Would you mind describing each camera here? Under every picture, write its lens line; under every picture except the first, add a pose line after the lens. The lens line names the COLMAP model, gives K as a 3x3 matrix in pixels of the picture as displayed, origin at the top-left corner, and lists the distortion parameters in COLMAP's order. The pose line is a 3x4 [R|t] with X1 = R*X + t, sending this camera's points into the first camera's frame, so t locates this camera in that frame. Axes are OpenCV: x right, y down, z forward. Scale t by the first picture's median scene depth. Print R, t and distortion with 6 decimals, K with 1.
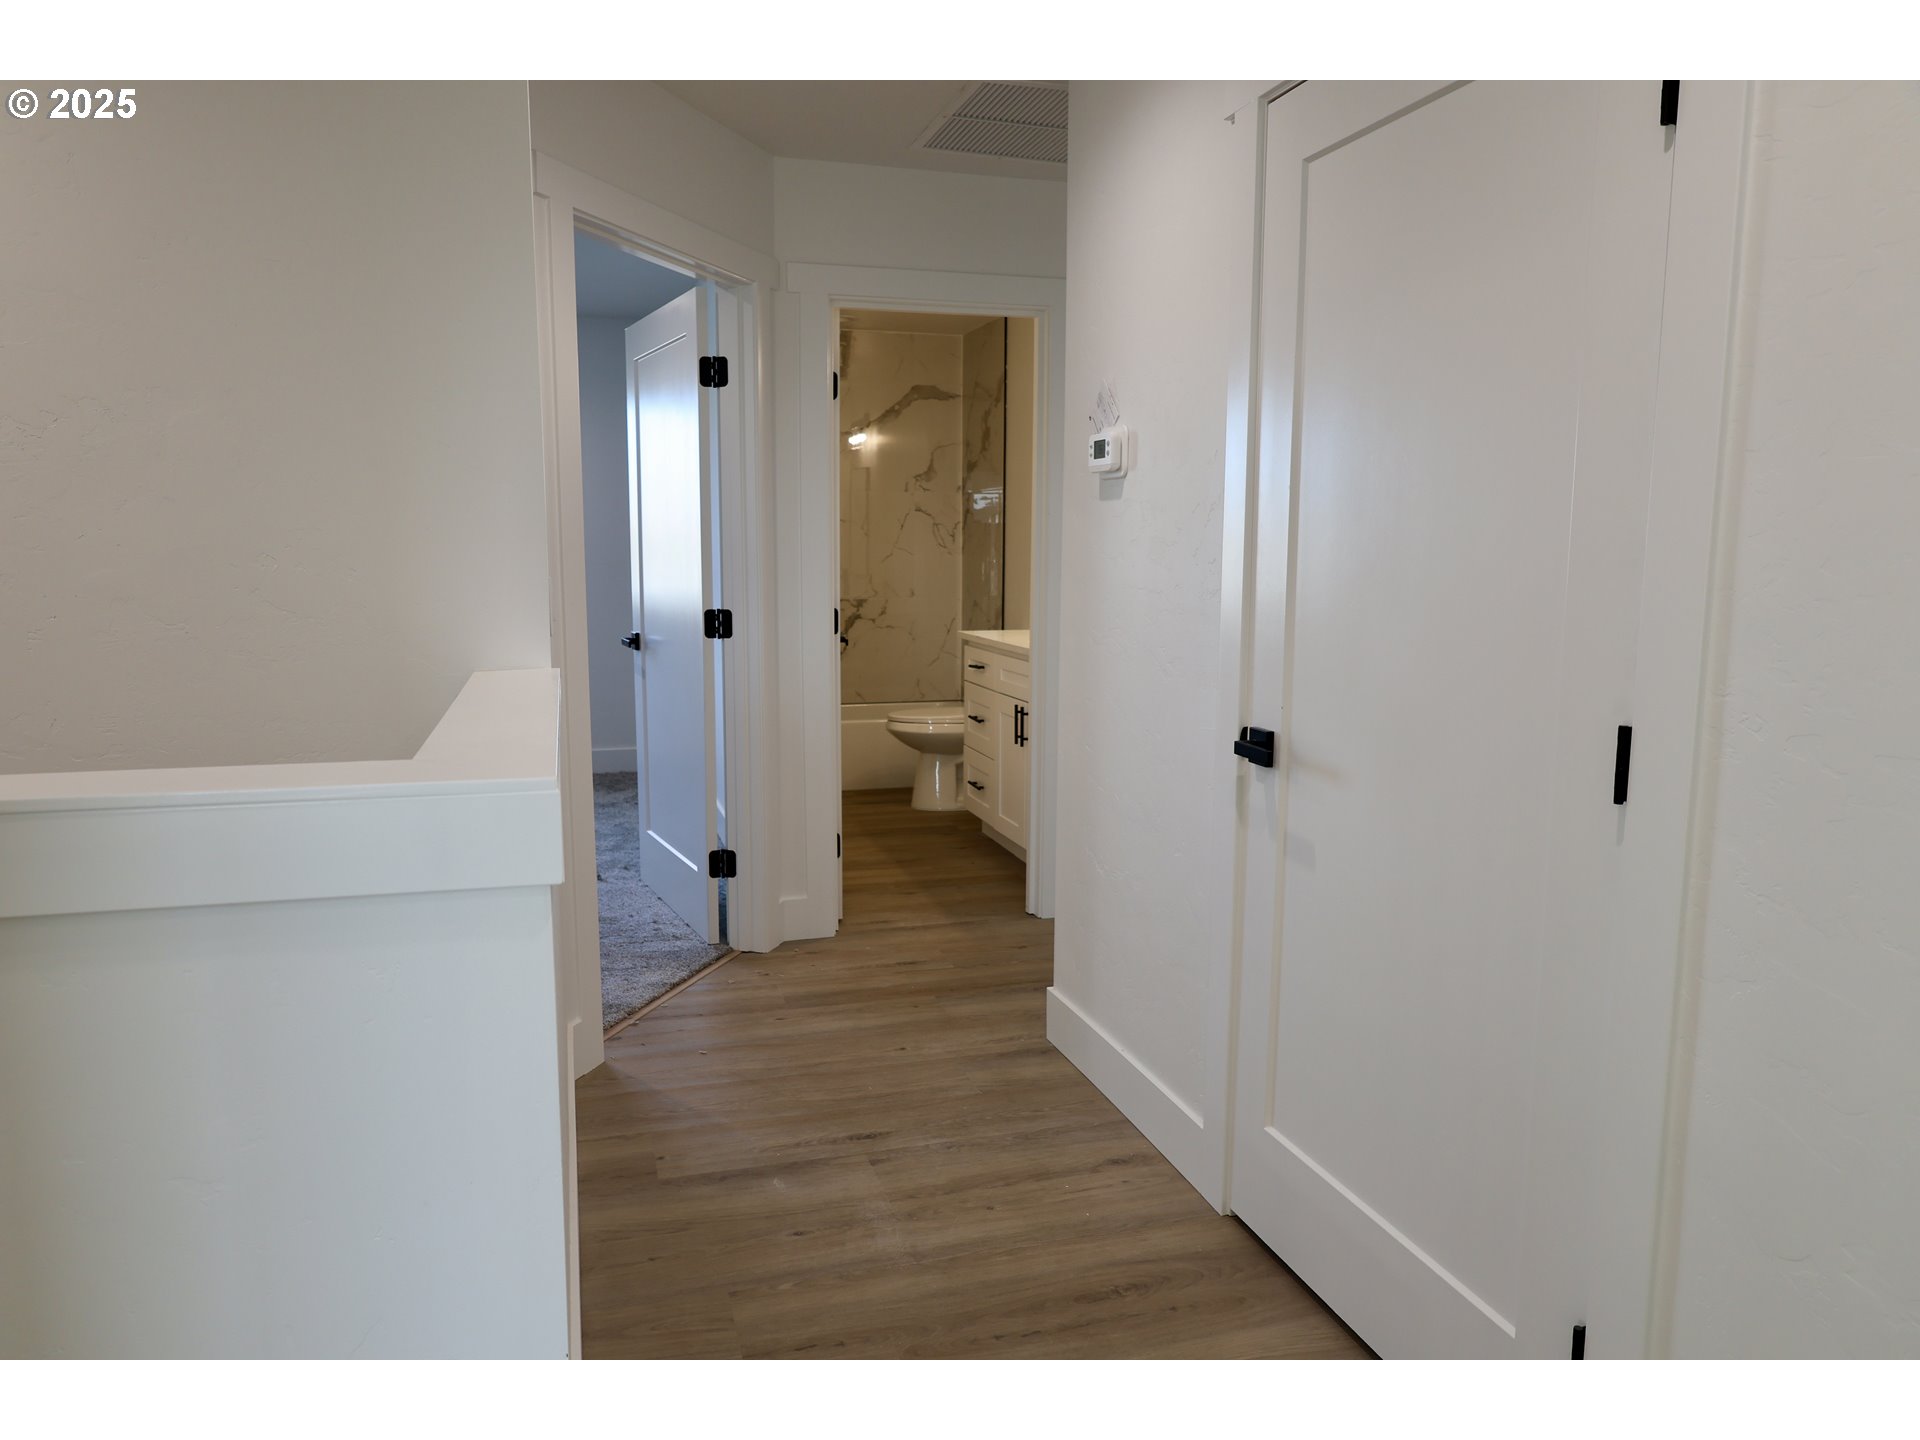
lens RADIAL K [[1335.8, 0, 960.0], [0, 1335.8, 720.0], [0, 0, 1]] dist [-0.010196, -0.001020]
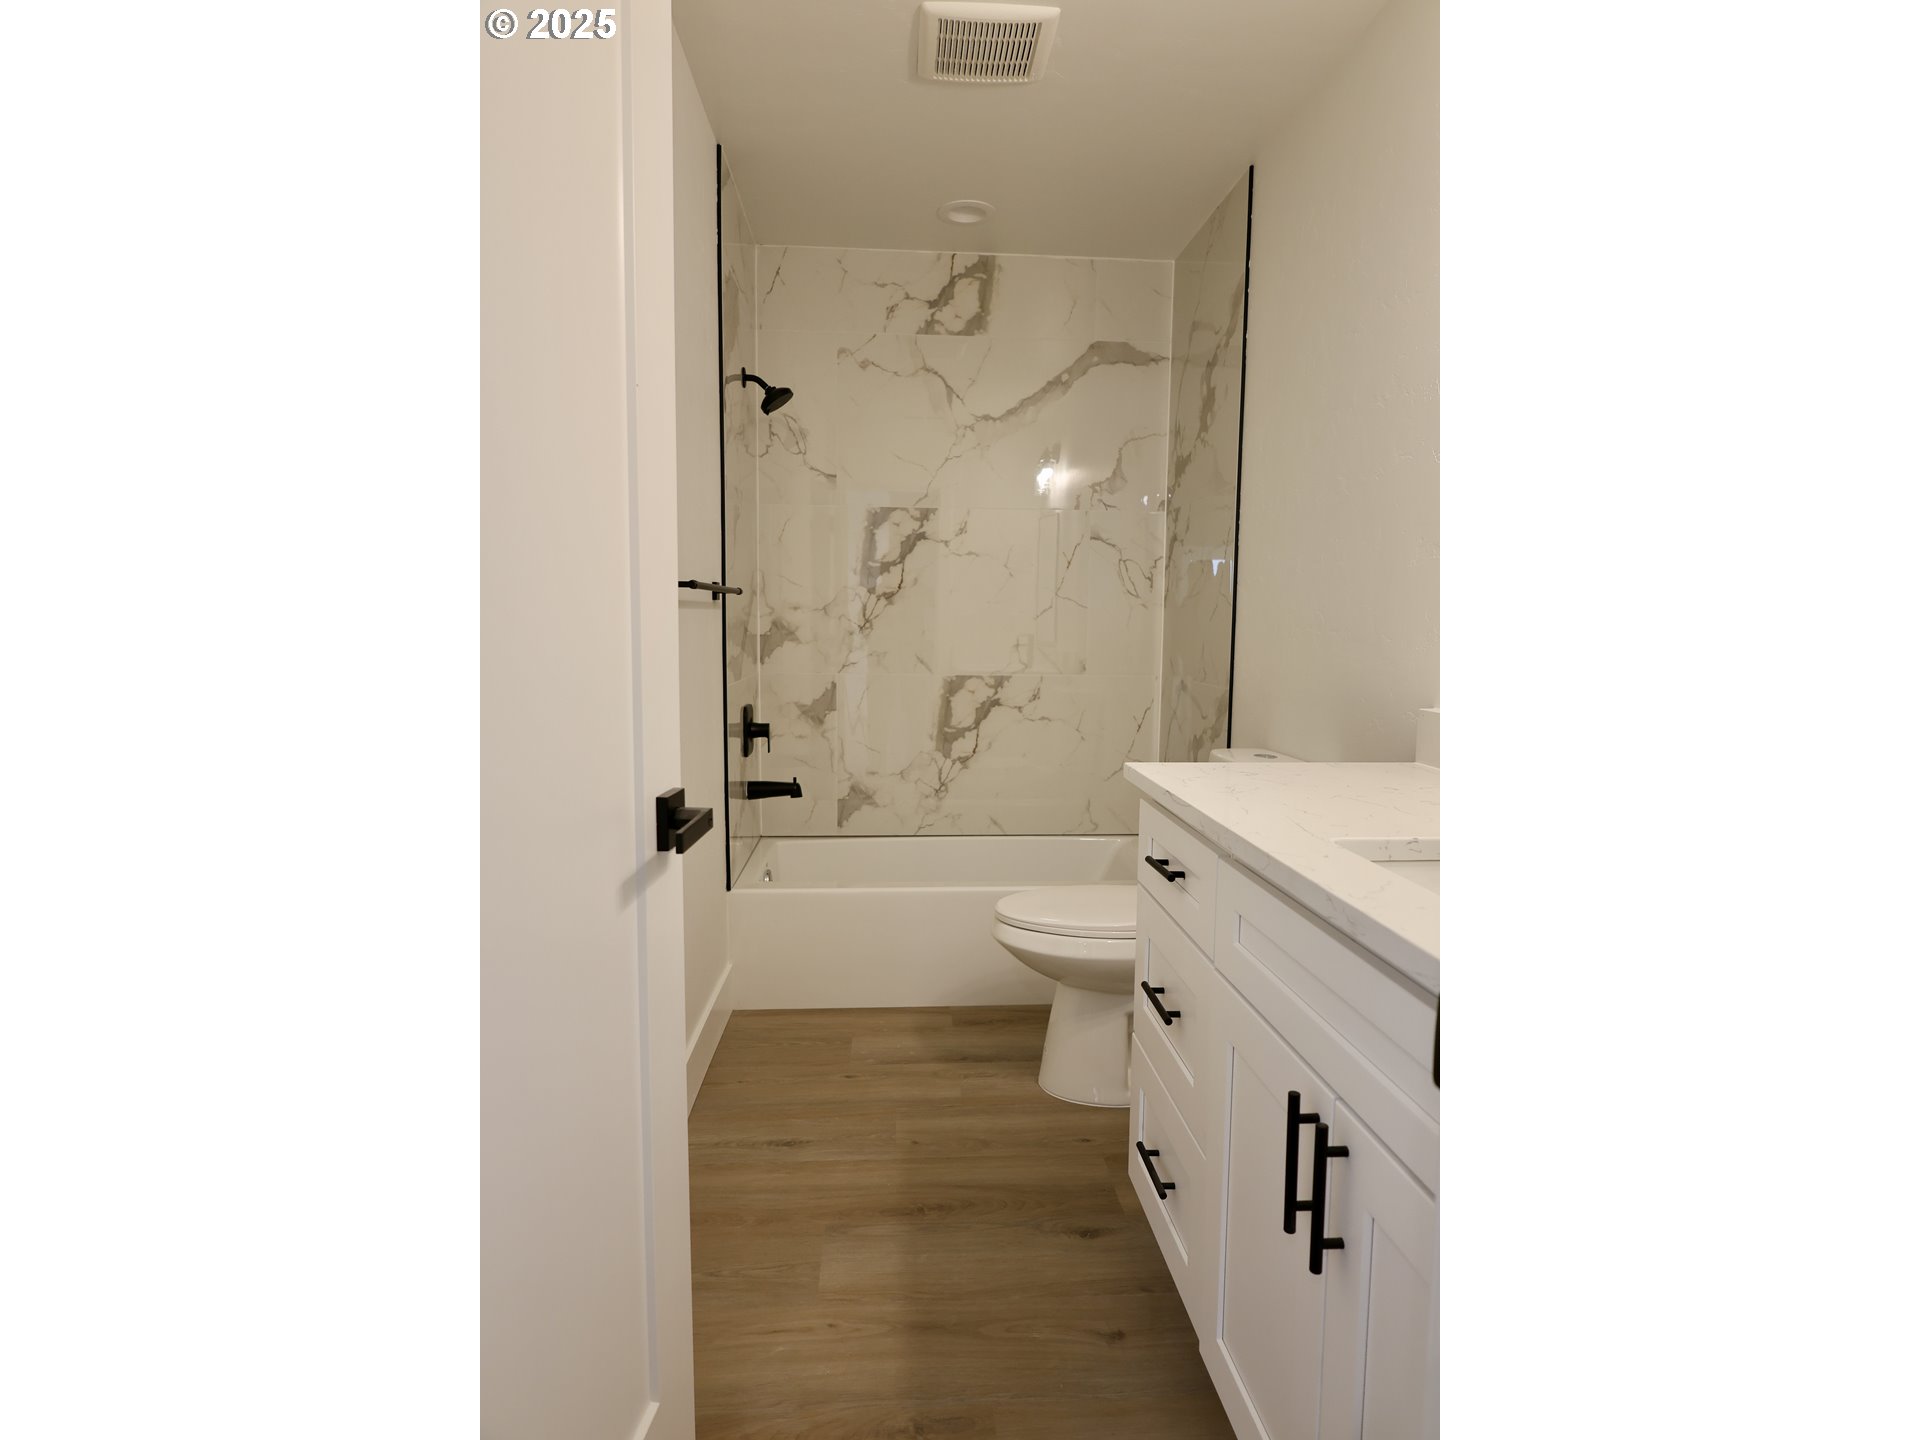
lens RADIAL K [[984.2, 0, 960.0], [0, 984.2, 720.0], [0, 0, 1]] dist [0.001507, 0.000073]
pose [[0.974752, 0.027200, -0.221628, 0.012375], [-0.036313, 0.998650, -0.037149, -0.050635], [0.220318, 0.044259, 0.974424, 0.533440]]
